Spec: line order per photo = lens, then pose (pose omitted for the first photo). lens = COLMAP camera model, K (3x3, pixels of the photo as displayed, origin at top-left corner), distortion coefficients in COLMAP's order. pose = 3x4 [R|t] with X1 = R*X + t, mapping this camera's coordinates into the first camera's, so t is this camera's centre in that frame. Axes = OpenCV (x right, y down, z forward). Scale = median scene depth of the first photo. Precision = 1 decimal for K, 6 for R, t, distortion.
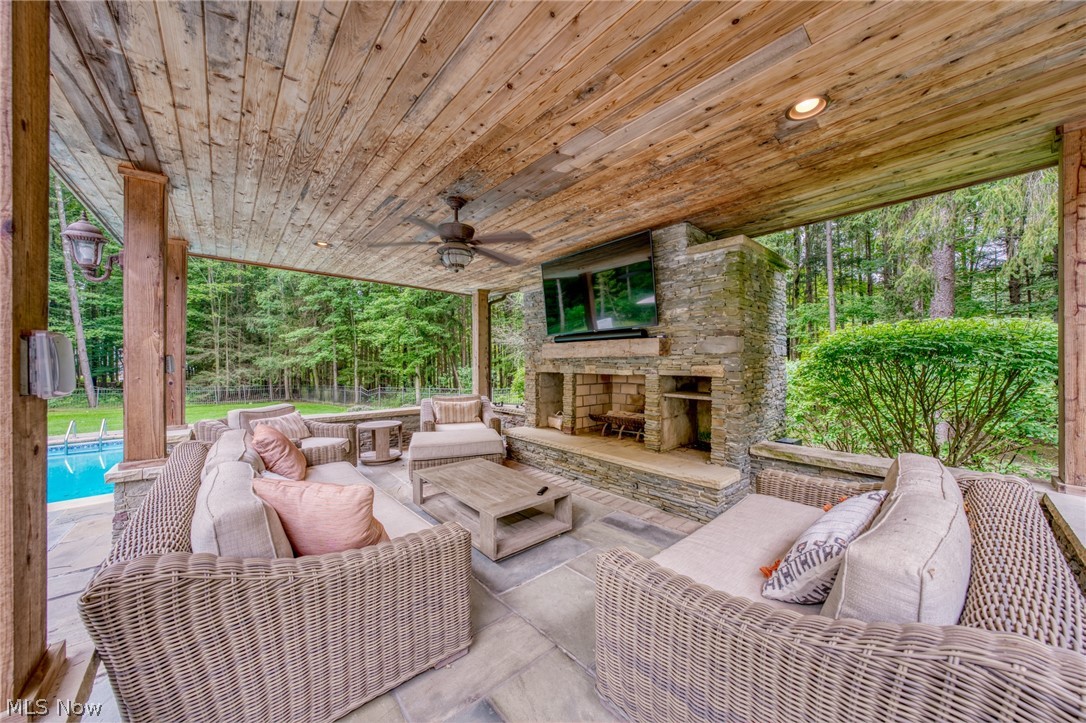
lens RADIAL K [[369.0, 0, 543.0], [0, 369.0, 361.5], [0, 0, 1]] dist [0.000545, 0.000106]
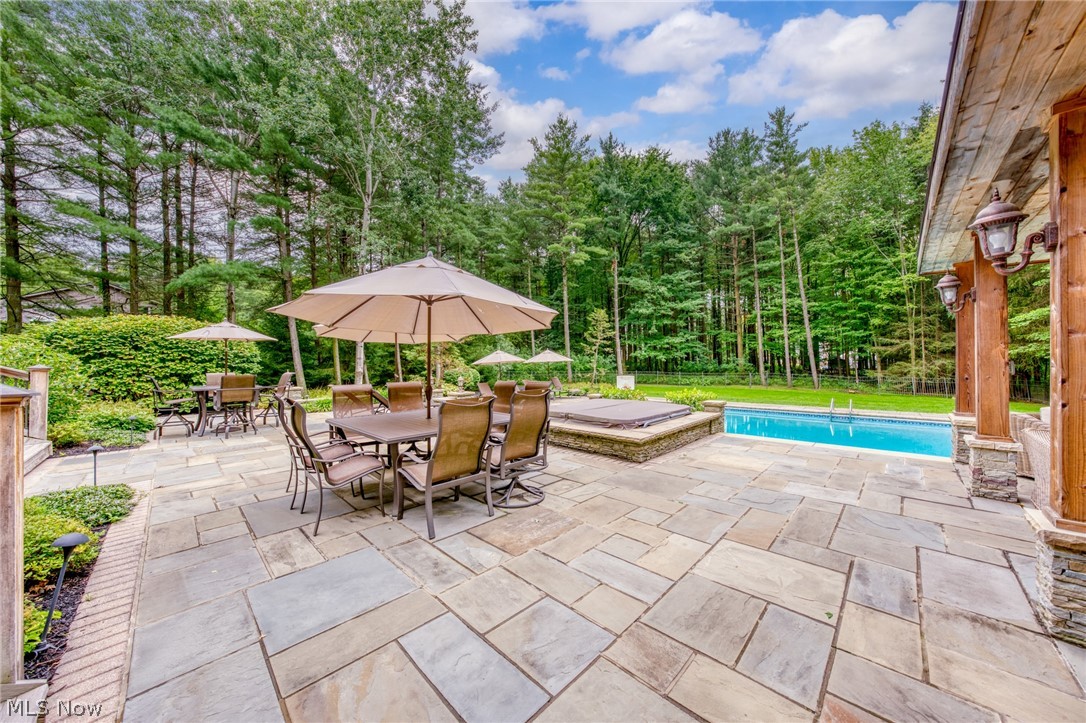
lens RADIAL K [[378.3, 0, 543.0], [0, 378.3, 361.5], [0, 0, 1]] dist [-0.001556, 0.000133]
pose [[0.111911, 0.008931, -0.993678, 0.018041], [0.021683, 0.999700, 0.011427, -0.008406], [0.993482, -0.022825, 0.111684, -0.105008]]
